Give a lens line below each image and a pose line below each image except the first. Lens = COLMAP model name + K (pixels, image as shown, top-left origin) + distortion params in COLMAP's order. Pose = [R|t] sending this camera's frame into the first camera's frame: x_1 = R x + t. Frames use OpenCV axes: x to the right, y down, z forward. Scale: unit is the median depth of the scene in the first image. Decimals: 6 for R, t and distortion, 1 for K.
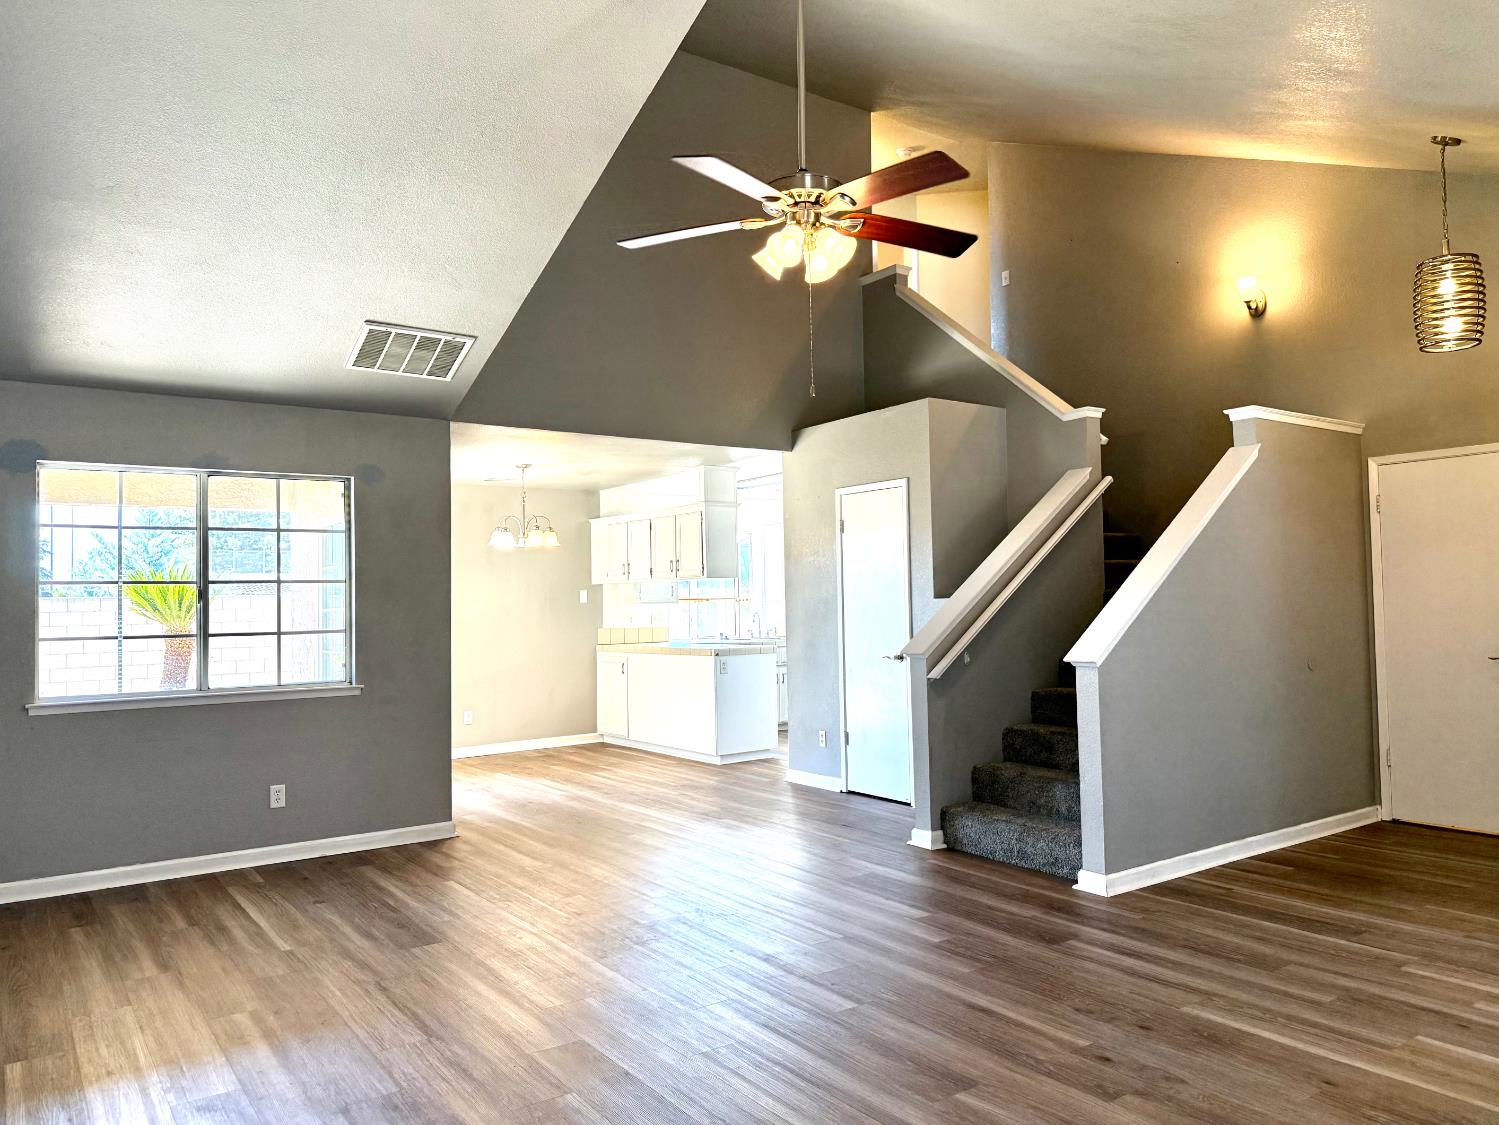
lens RADIAL K [[1088.4, 0, 719.0], [0, 1088.4, 531.0], [0, 0, 1]] dist [0.024798, -0.045636]
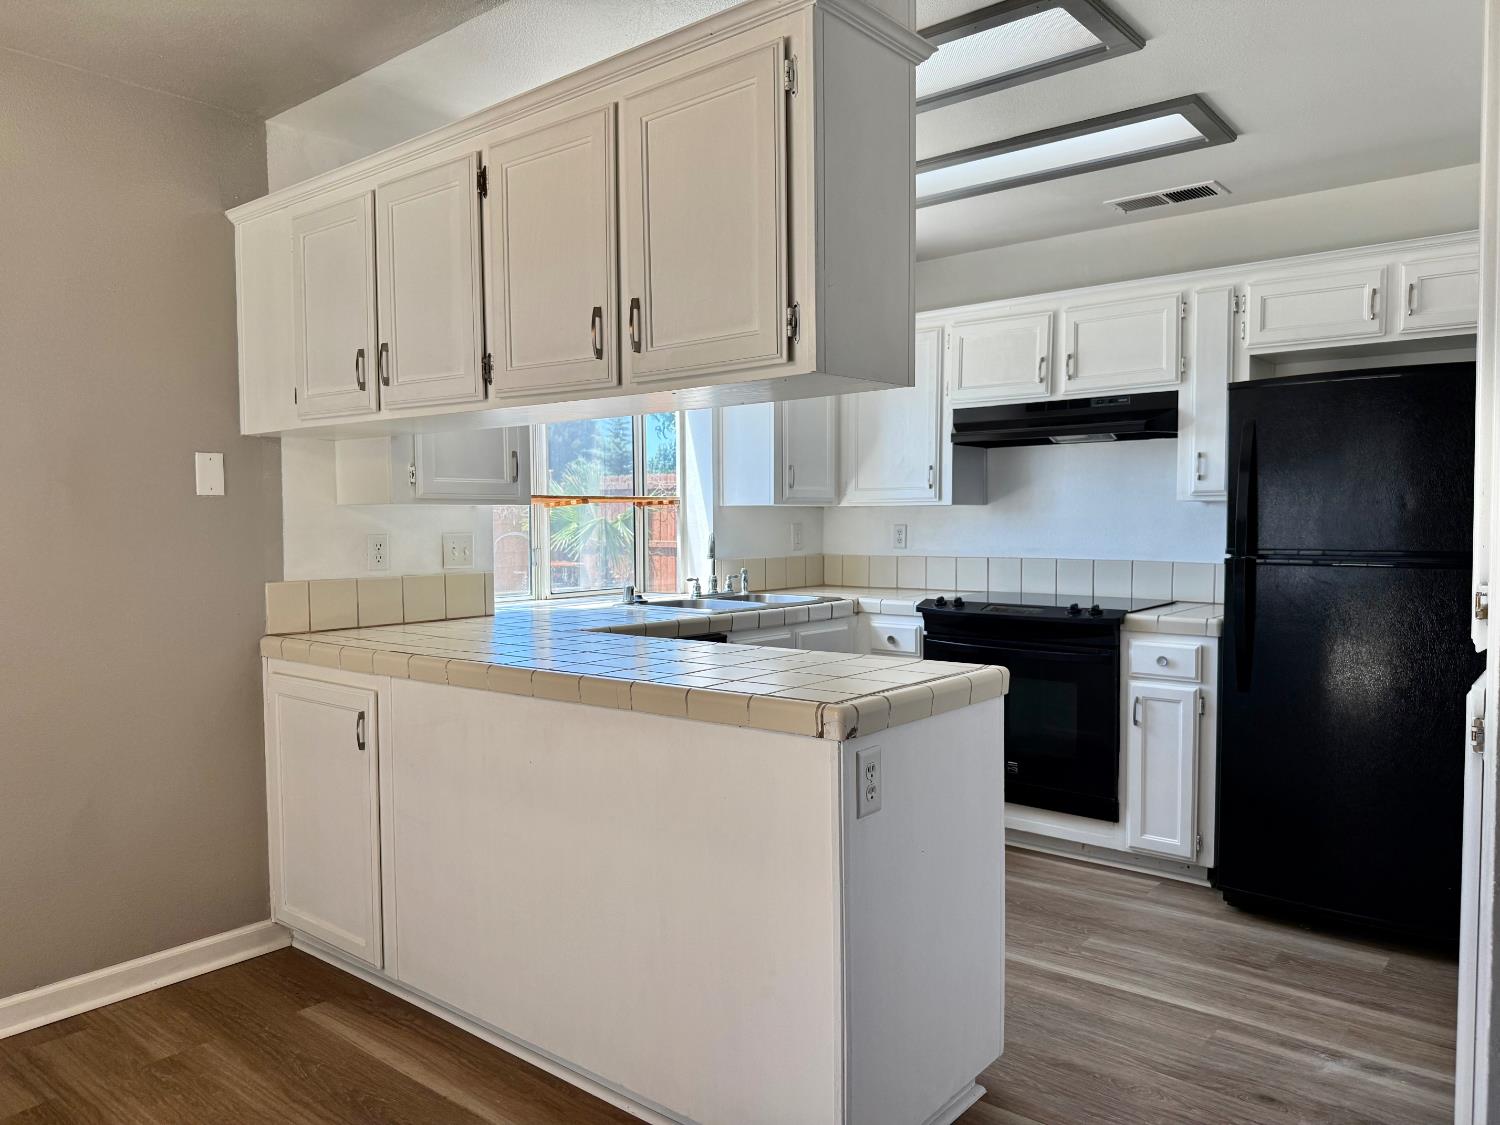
lens RADIAL K [[1089.1, 0, 737.5], [0, 1089.1, 570.0], [0, 0, 1]] dist [0.024798, -0.045636]
pose [[0.960465, 0.003393, 0.278379, -0.139615], [-0.032324, 0.994522, 0.099400, 0.102928], [-0.276517, -0.104468, 0.955314, 1.348903]]
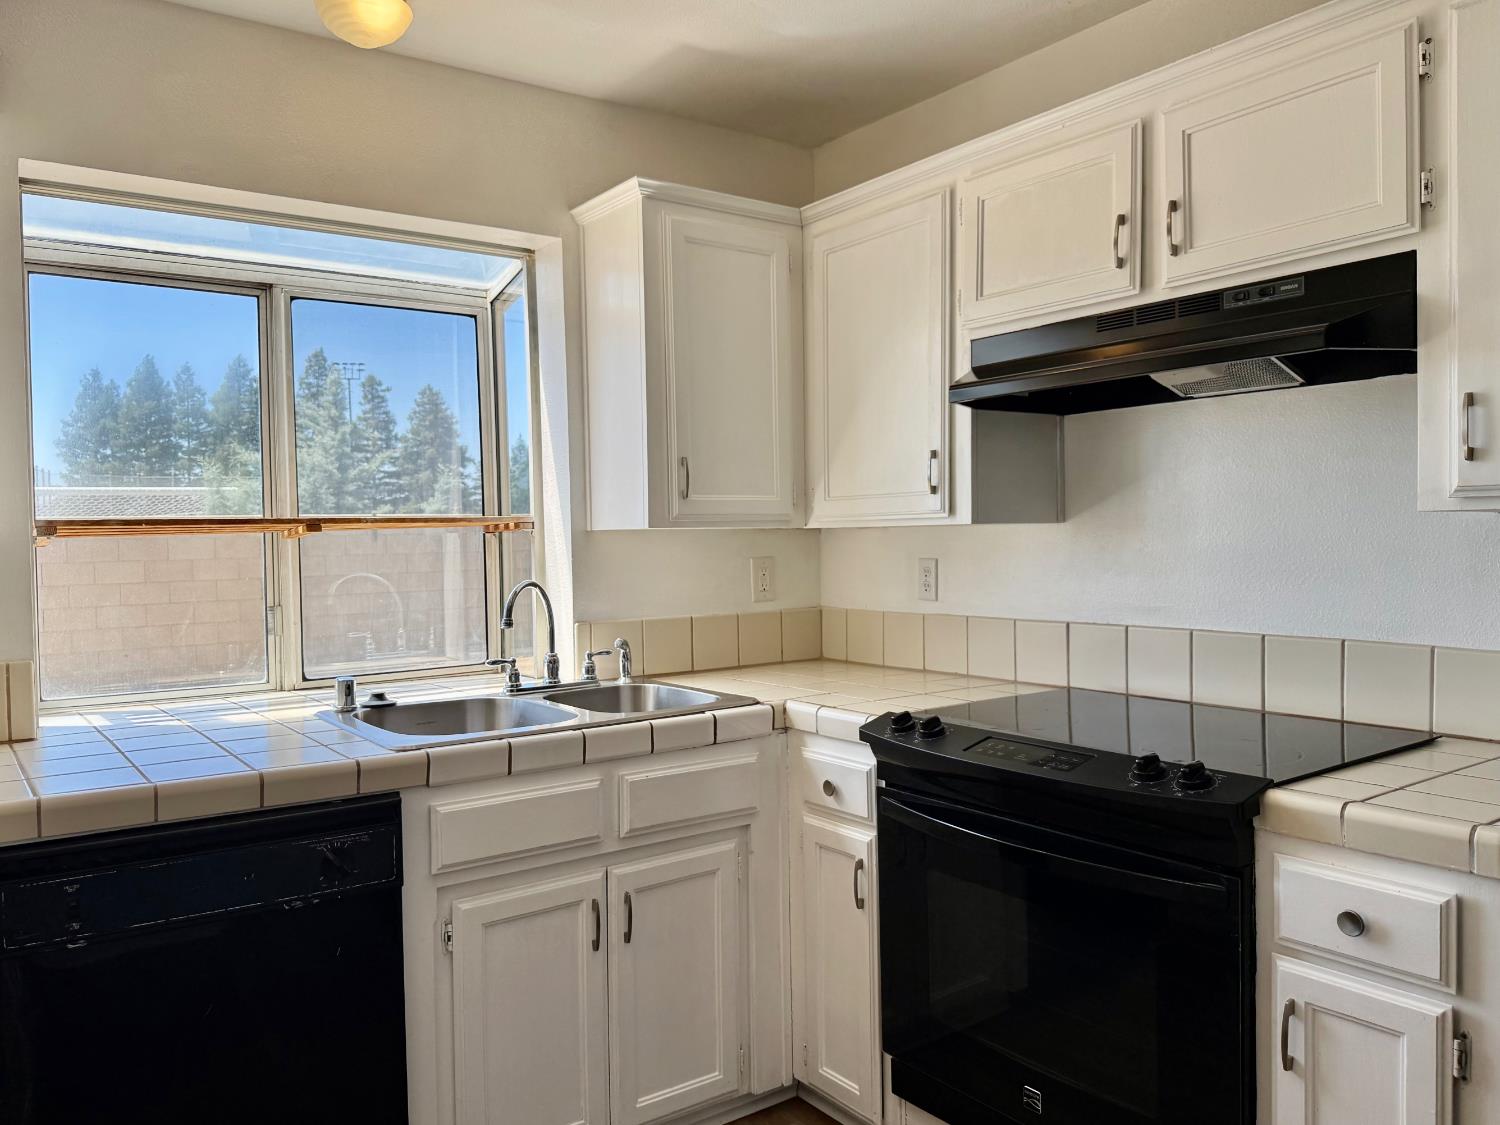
lens RADIAL K [[1154.6, 0, 743.1], [0, 1154.6, 565.0], [0, 0, 1]] dist [0.021334, -0.041252]
pose [[0.999484, 0.002539, 0.032022, 0.170621], [-0.005285, 0.996284, 0.085969, 0.108554], [-0.031684, -0.086093, 0.995783, 1.676864]]
